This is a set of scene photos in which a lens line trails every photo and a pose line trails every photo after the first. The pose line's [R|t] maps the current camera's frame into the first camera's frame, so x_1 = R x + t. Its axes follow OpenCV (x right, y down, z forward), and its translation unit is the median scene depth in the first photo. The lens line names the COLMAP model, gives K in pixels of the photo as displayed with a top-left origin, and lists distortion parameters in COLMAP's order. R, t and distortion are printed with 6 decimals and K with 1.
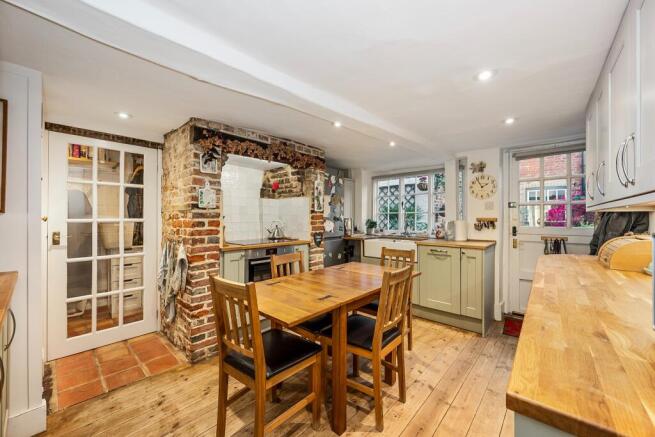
lens RADIAL K [[261.5, 0, 326.7], [0, 261.5, 216.2], [0, 0, 1]] dist [-0.000056, 0.000022]
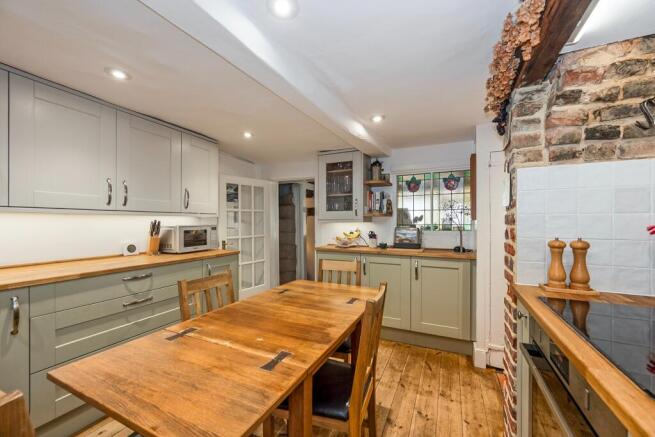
lens RADIAL K [[257.9, 0, 331.1], [0, 257.9, 219.3], [0, 0, 1]] dist [0.000312, 0.000113]
pose [[-0.956984, -0.007026, -0.290057, 0.078611], [-0.002864, 0.999887, -0.014772, 0.005556], [0.290128, -0.013306, -0.956895, 1.284518]]
